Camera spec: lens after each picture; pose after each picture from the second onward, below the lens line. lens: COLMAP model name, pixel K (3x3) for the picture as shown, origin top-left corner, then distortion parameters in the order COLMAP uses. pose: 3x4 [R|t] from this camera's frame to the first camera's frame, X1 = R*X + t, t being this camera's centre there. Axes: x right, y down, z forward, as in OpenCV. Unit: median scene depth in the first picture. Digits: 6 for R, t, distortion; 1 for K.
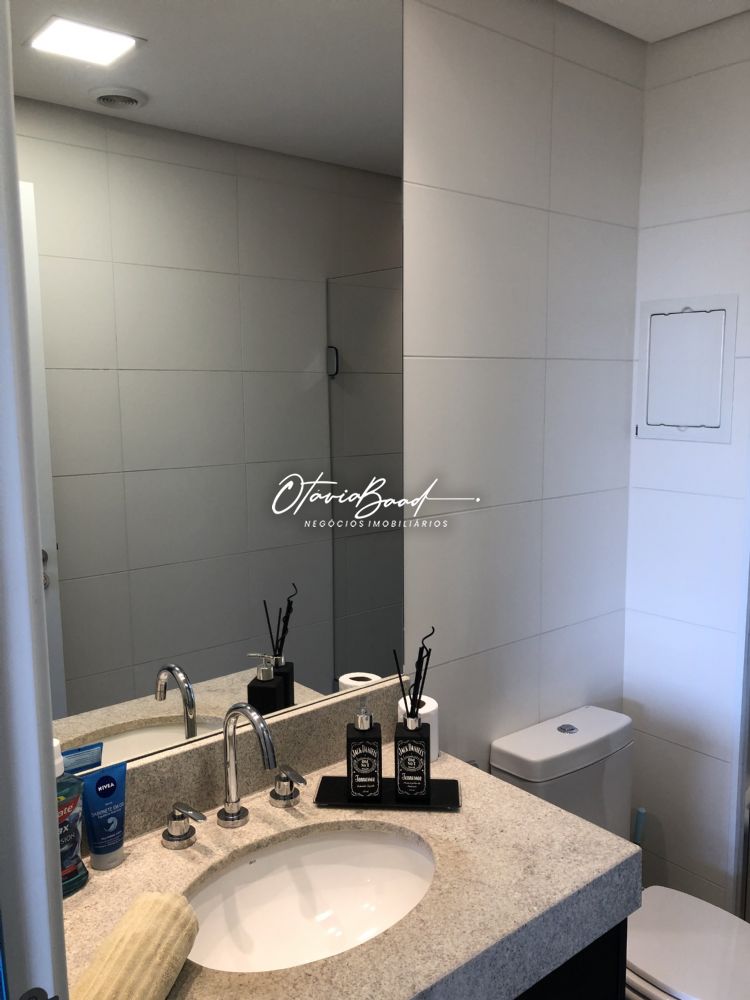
lens RADIAL K [[823.0, 0, 375.2], [0, 823.0, 497.9], [0, 0, 1]] dist [0.013880, 0.007856]
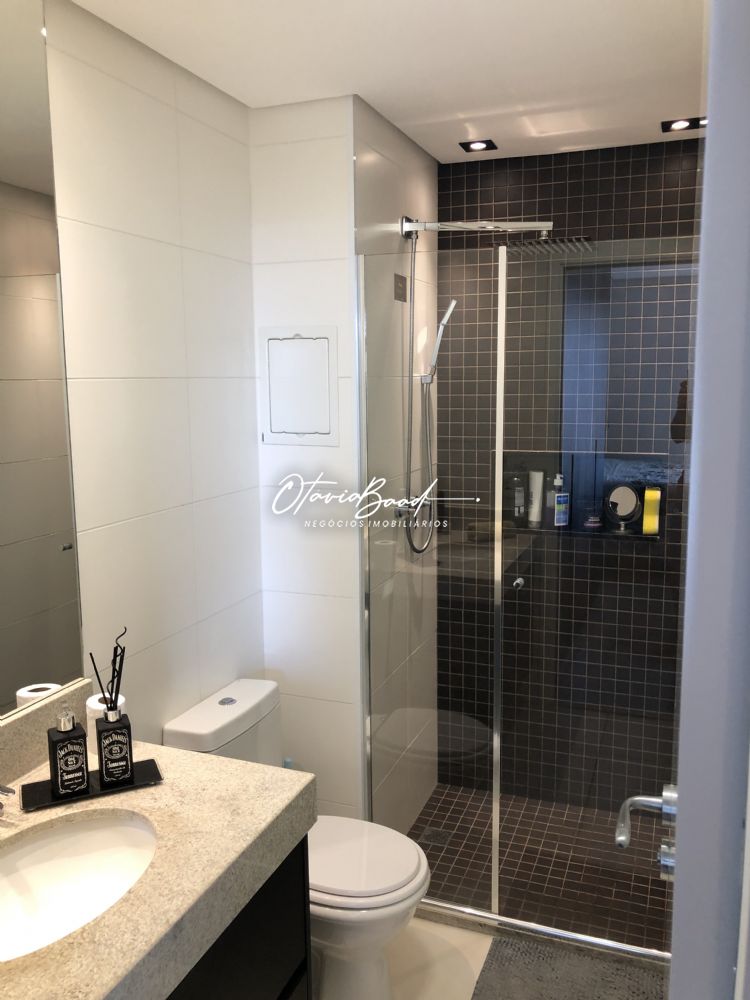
lens RADIAL K [[822.2, 0, 375.4], [0, 822.2, 496.3], [0, 0, 1]] dist [0.016411, -0.007666]
pose [[0.875486, -0.069621, 0.478201, -0.156075], [0.067310, 0.997490, 0.021993, -0.020575], [-0.478532, 0.012933, 0.877975, -0.142866]]
